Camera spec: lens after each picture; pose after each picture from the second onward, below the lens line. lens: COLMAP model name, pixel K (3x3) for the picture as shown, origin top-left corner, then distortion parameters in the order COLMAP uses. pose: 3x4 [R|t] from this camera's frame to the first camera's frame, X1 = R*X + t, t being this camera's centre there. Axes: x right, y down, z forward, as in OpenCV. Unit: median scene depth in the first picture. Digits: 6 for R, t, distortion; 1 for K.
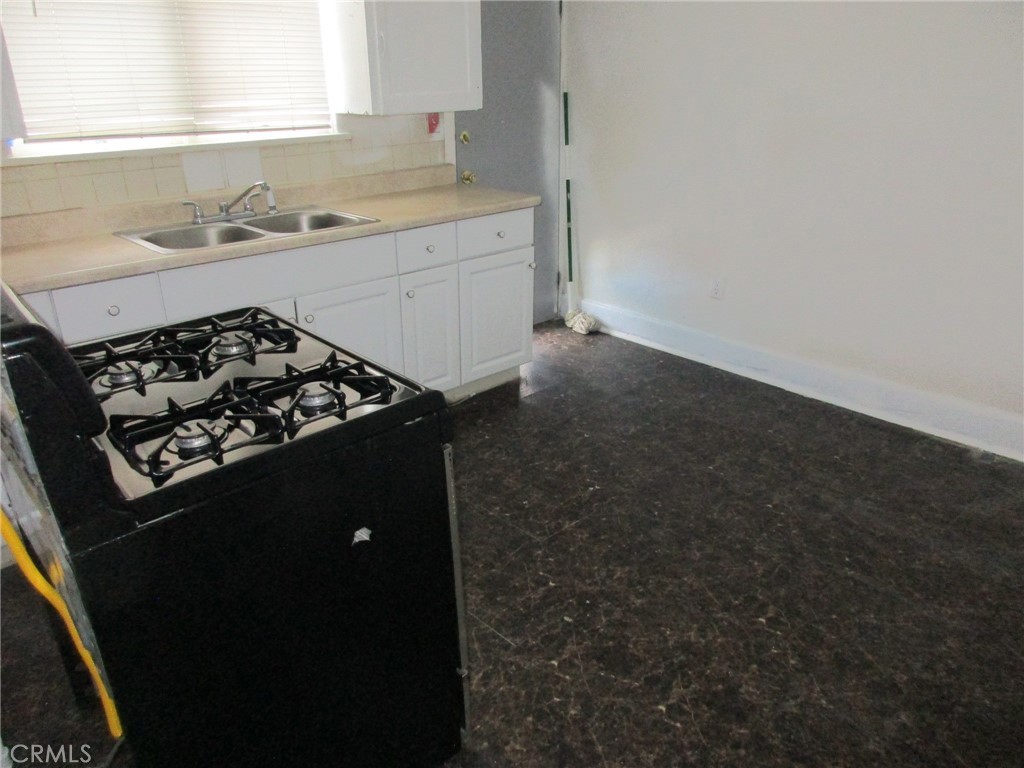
lens RADIAL K [[755.6, 0, 512.0], [0, 755.6, 384.0], [0, 0, 1]] dist [-0.002441, -0.003880]
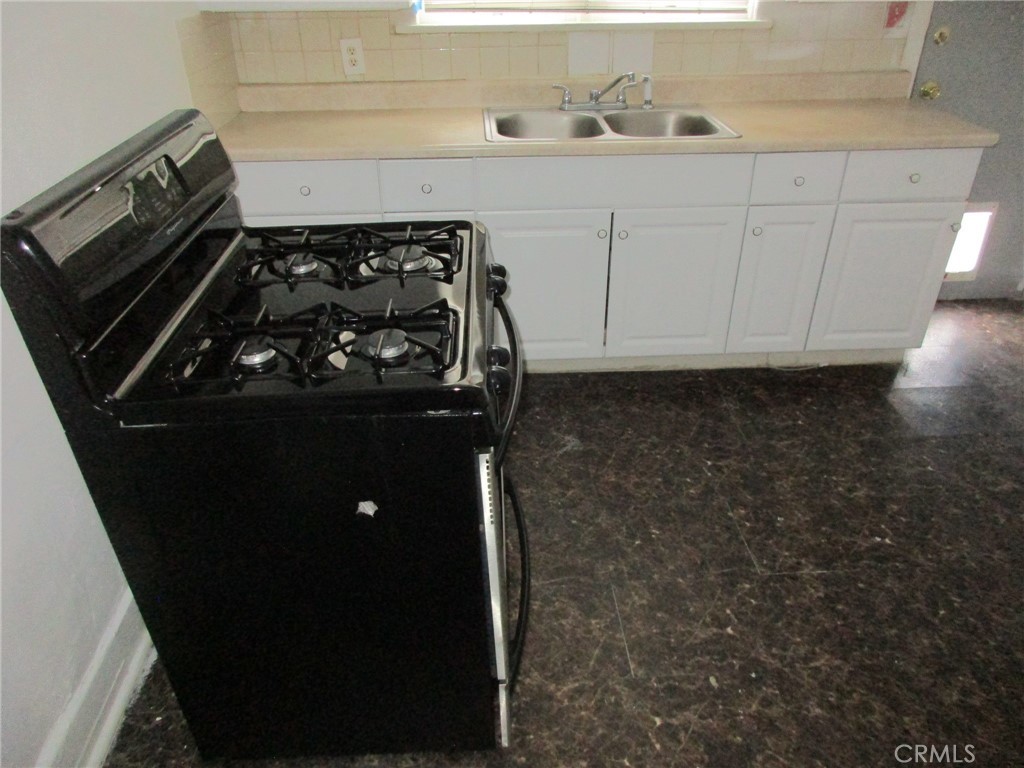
lens RADIAL K [[755.6, 0, 512.0], [0, 755.6, 384.0], [0, 0, 1]] dist [-0.002441, -0.003880]
pose [[0.769584, 0.337105, -0.542311, 0.189869], [-0.248761, 0.940470, 0.231591, -0.097984], [0.588097, -0.043323, 0.807629, 0.182430]]
